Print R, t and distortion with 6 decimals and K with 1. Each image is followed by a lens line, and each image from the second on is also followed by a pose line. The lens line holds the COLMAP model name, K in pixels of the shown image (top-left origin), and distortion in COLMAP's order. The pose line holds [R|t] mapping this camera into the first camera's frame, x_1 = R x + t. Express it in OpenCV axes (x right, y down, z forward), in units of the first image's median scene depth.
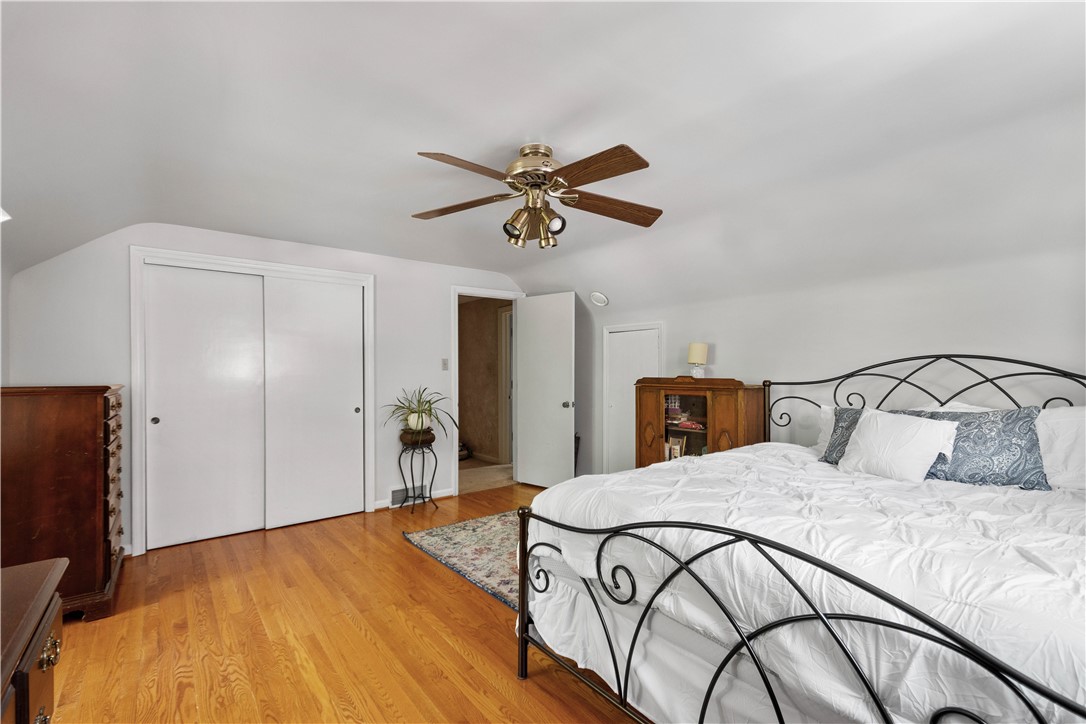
lens RADIAL K [[478.5, 0, 548.0], [0, 478.5, 370.5], [0, 0, 1]] dist [0.013996, -0.001244]
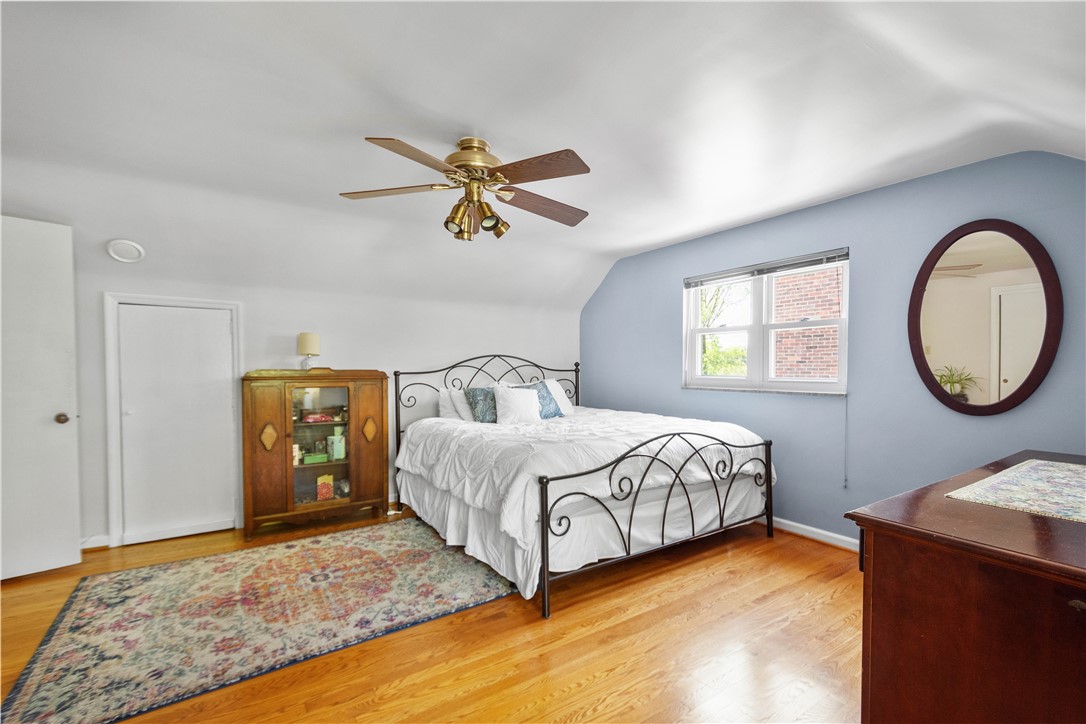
lens RADIAL K [[478.5, 0, 547.8], [0, 478.5, 365.3], [0, 0, 1]] dist [0.013996, -0.001244]
pose [[0.079624, 0.002429, 0.996822, -0.811171], [-0.006844, 0.999975, -0.001890, 0.006677], [-0.996801, -0.006671, 0.079638, 0.586040]]
